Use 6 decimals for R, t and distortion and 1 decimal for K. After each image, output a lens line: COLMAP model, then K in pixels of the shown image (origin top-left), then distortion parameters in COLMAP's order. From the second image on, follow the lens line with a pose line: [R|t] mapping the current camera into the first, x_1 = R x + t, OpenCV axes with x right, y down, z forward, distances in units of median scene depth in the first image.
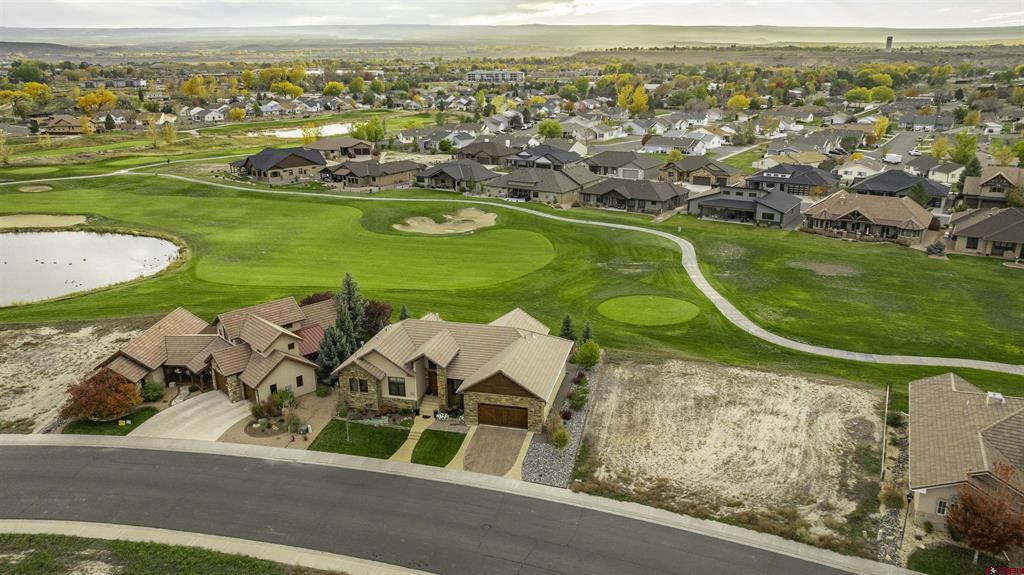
lens RADIAL K [[724.3, 0, 510.6], [0, 724.3, 291.9], [0, 0, 1]] dist [-0.019985, 0.006472]
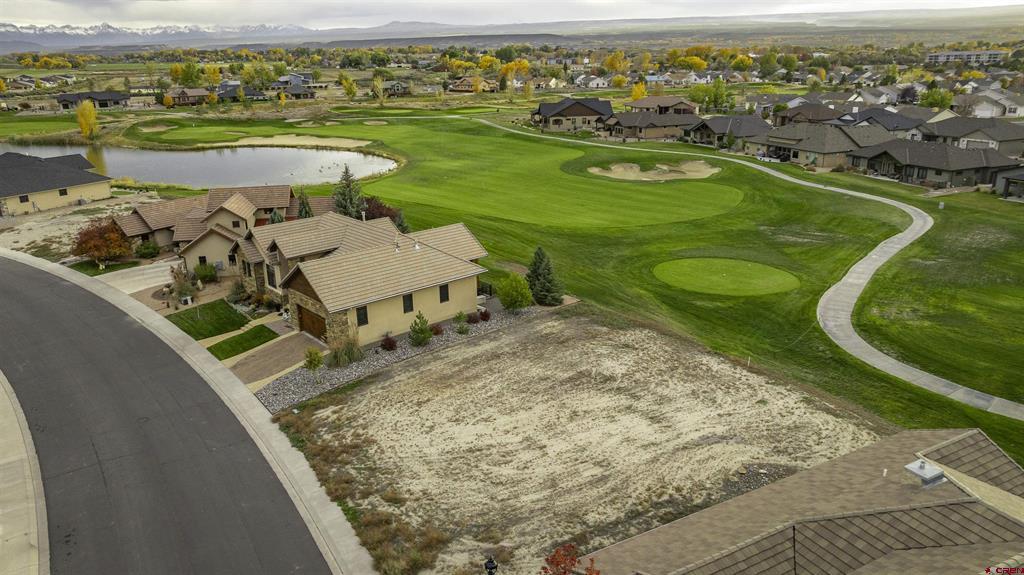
lens RADIAL K [[724.3, 0, 510.6], [0, 724.3, 291.9], [0, 0, 1]] dist [-0.019985, 0.006472]
pose [[0.823093, 0.175855, -0.539994, 0.575201], [-0.168896, 0.983626, 0.062886, 0.043842], [0.542210, 0.039441, 0.839316, 0.411530]]
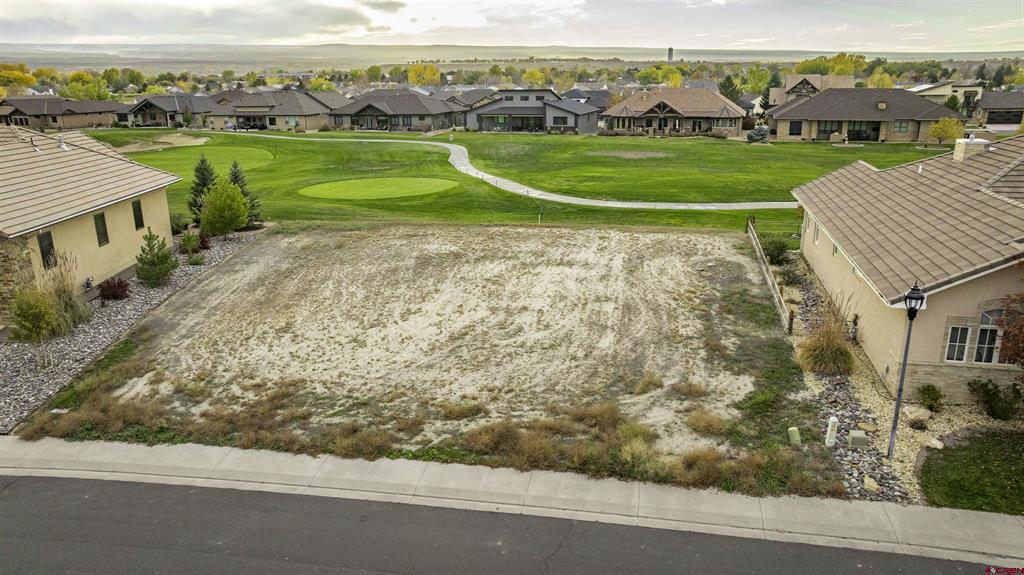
lens RADIAL K [[724.3, 0, 510.6], [0, 724.3, 291.9], [0, 0, 1]] dist [-0.019985, 0.006472]
pose [[0.967721, -0.075445, 0.240466, 0.200234], [0.081612, 0.996539, -0.015777, 0.193020], [-0.238443, 0.034893, 0.970529, 0.504081]]
